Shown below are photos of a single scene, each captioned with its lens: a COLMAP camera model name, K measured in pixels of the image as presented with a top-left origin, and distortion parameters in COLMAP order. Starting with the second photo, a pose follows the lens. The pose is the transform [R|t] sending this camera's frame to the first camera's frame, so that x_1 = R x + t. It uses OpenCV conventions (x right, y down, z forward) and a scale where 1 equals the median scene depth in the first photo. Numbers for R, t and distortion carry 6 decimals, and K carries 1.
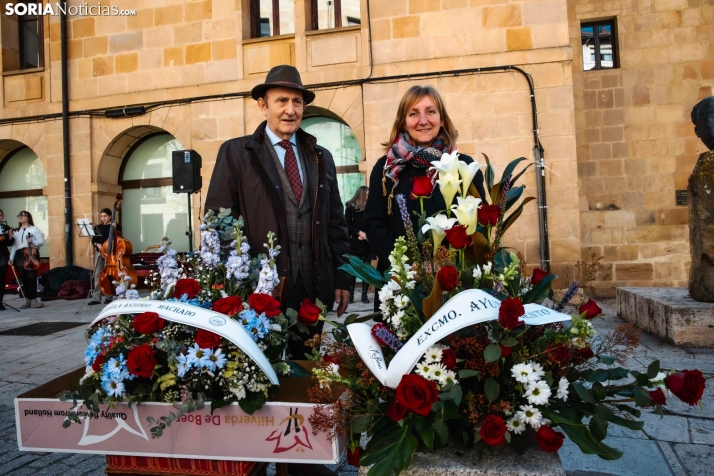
lens RADIAL K [[565.1, 0, 357.0], [0, 565.1, 238.0], [0, 0, 1]] dist [-0.011913, -0.007706]
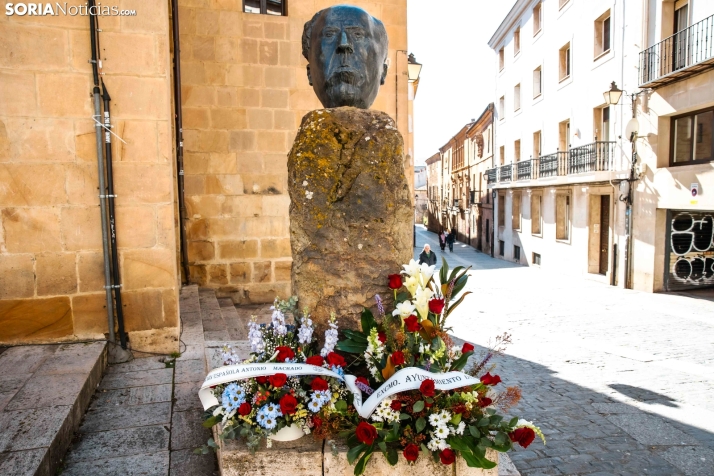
lens RADIAL K [[466.8, 0, 357.0], [0, 466.8, 238.0], [0, 0, 1]] dist [-0.005393, 0.000211]
pose [[0.899513, -0.011236, 0.436749, 0.271176], [-0.025627, 0.996591, 0.078420, -0.043254], [-0.436142, -0.081732, 0.896159, 0.346721]]
